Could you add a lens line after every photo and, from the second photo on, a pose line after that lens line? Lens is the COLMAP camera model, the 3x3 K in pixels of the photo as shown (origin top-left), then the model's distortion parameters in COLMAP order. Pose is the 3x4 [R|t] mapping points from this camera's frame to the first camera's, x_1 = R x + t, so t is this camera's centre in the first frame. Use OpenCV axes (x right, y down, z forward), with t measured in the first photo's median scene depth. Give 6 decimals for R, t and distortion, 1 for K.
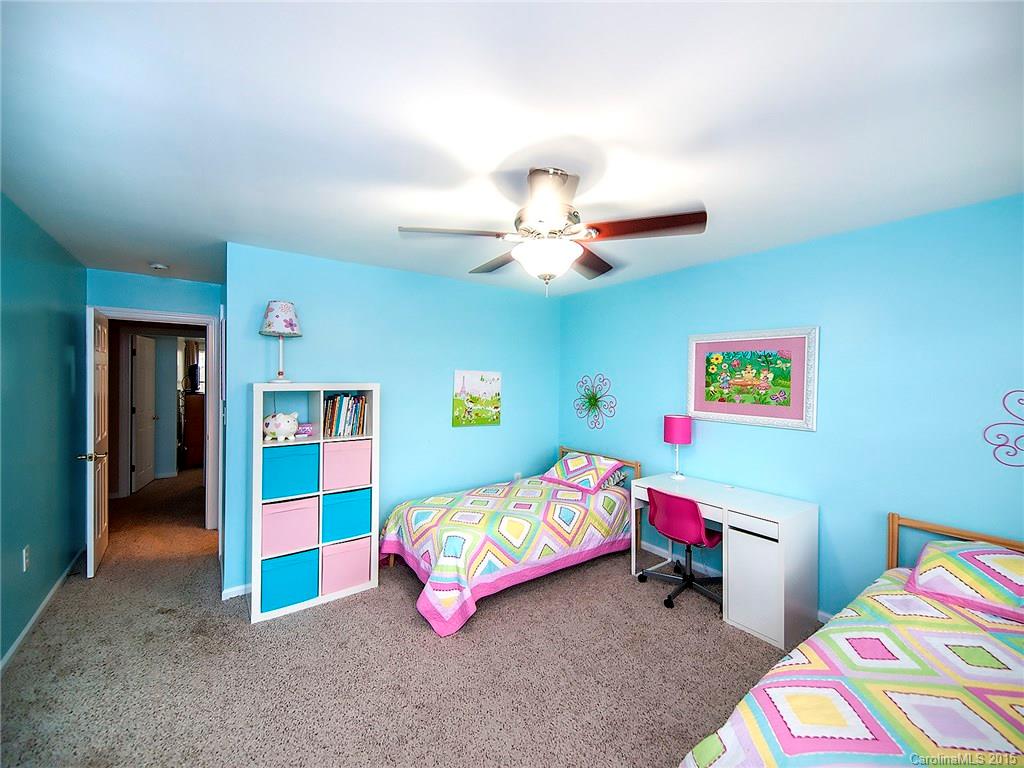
lens RADIAL K [[416.5, 0, 507.5], [0, 416.5, 381.2], [0, 0, 1]] dist [0.012544, -0.000566]
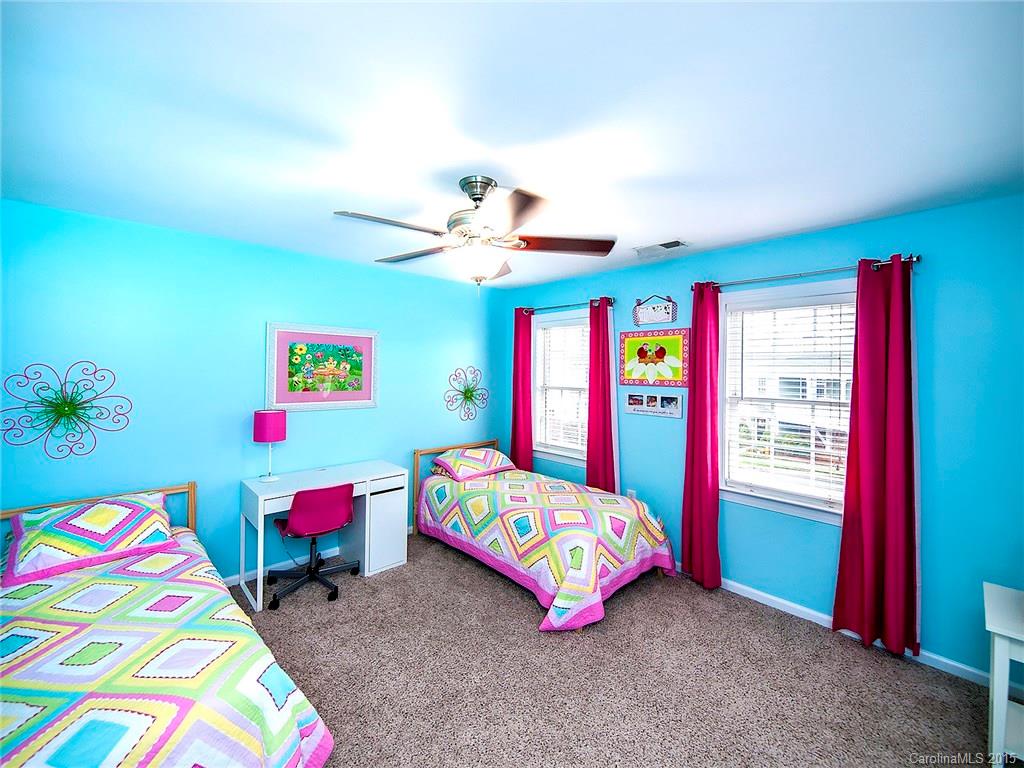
lens RADIAL K [[419.3, 0, 514.6], [0, 419.3, 365.2], [0, 0, 1]] dist [0.001391, -0.000089]
pose [[-0.129890, -0.003027, 0.991524, -0.593302], [-0.002398, 0.999993, 0.002739, -0.019742], [-0.991526, -0.002022, -0.129896, 0.634889]]
